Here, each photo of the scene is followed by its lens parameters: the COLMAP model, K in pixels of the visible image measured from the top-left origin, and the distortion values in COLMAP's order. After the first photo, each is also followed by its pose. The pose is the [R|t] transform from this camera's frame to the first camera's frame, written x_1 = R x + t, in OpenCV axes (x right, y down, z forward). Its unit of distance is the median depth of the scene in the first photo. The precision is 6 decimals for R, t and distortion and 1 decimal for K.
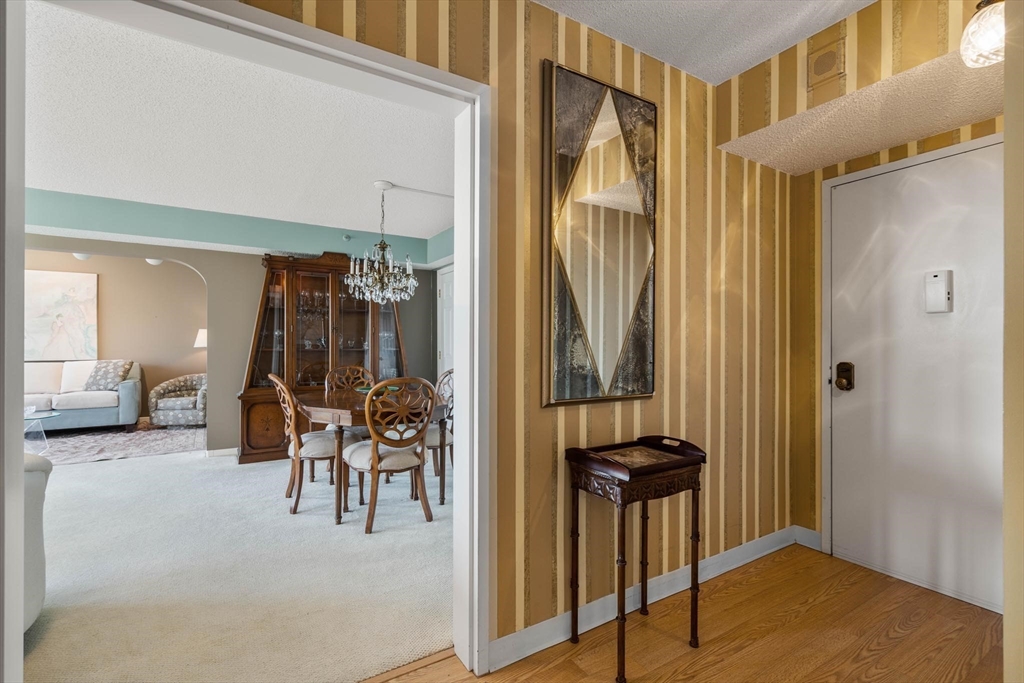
lens RADIAL K [[468.8, 0, 509.4], [0, 468.8, 343.0], [0, 0, 1]] dist [-0.005539, 0.001559]
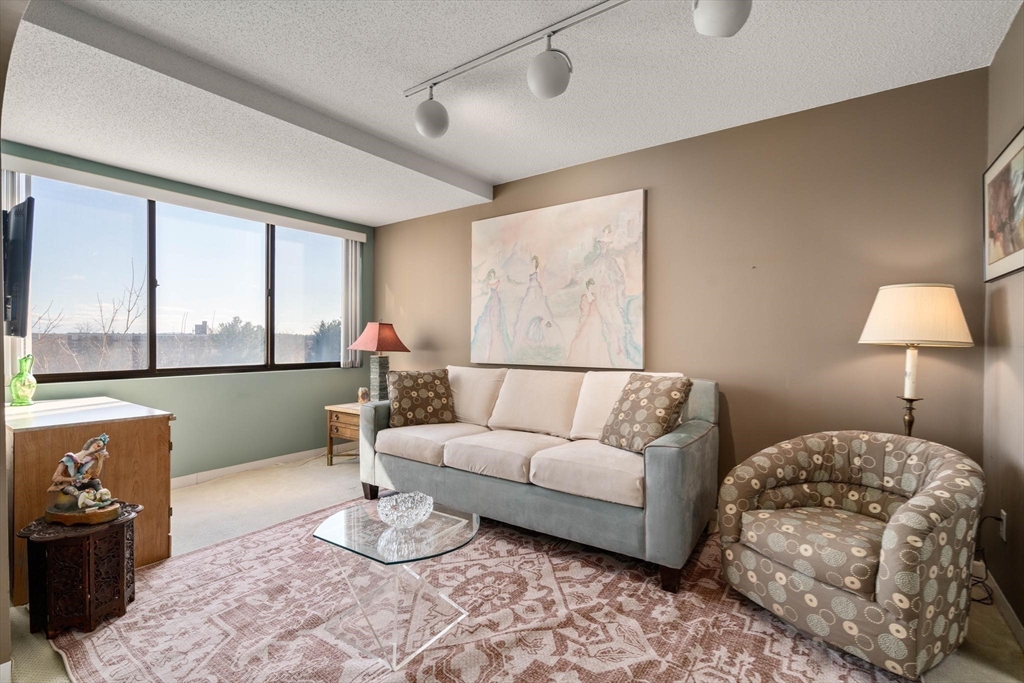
lens RADIAL K [[468.8, 0, 514.7], [0, 468.8, 341.1], [0, 0, 1]] dist [-0.005539, 0.001559]
pose [[0.383595, 0.006322, -0.923480, -0.520346], [-0.000378, 0.999978, 0.006688, 0.004449], [0.923501, -0.002216, 0.383588, 0.737327]]
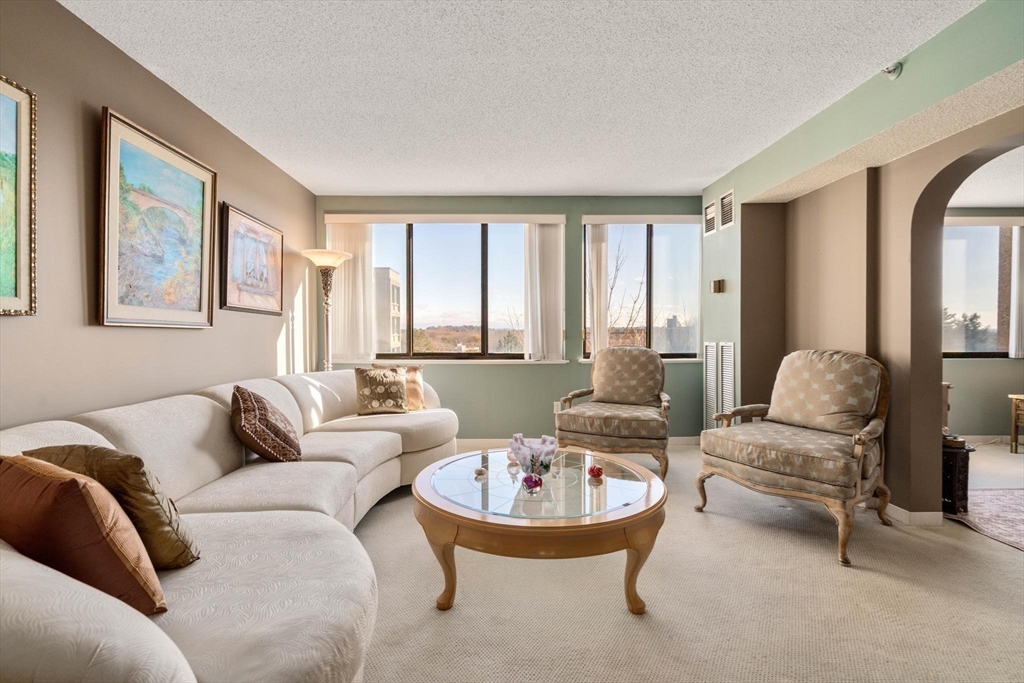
lens RADIAL K [[468.8, 0, 501.5], [0, 468.8, 342.0], [0, 0, 1]] dist [-0.005539, 0.001559]
pose [[-0.517658, 0.022725, -0.855286, -0.270778], [0.007194, 0.999727, 0.022208, 0.004179], [0.855558, 0.005344, -0.517680, 0.461162]]
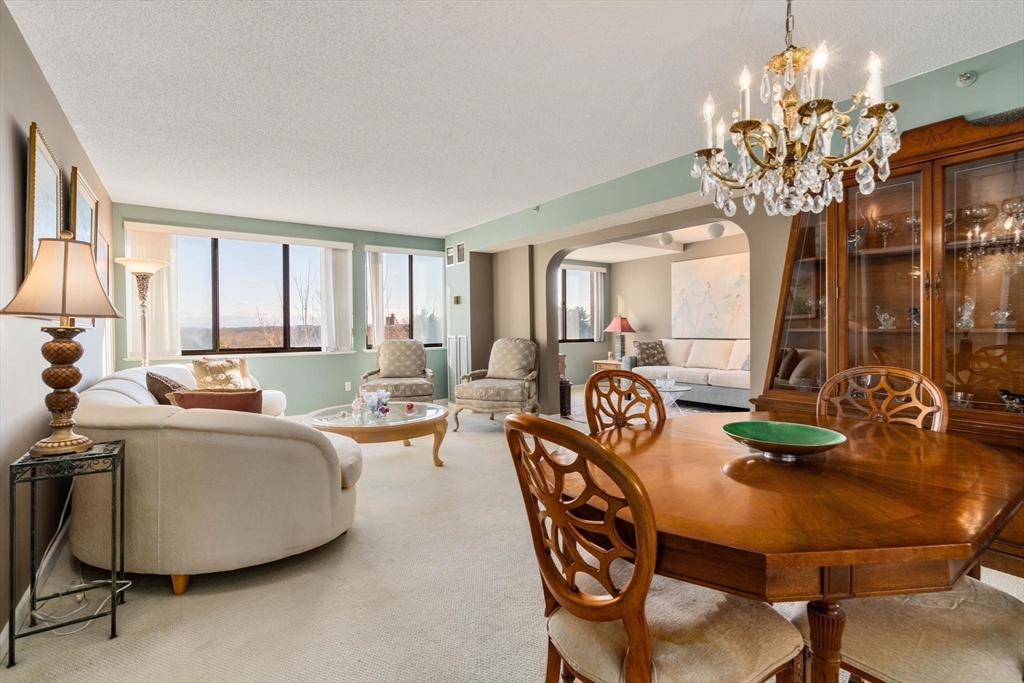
lens RADIAL K [[468.8, 0, 512.8], [0, 468.8, 328.2], [0, 0, 1]] dist [-0.005539, 0.001559]
pose [[0.059993, 0.003013, -0.998194, 0.055404], [0.013993, 0.999895, 0.003859, 0.003146], [0.998101, -0.014199, 0.059945, 0.442746]]
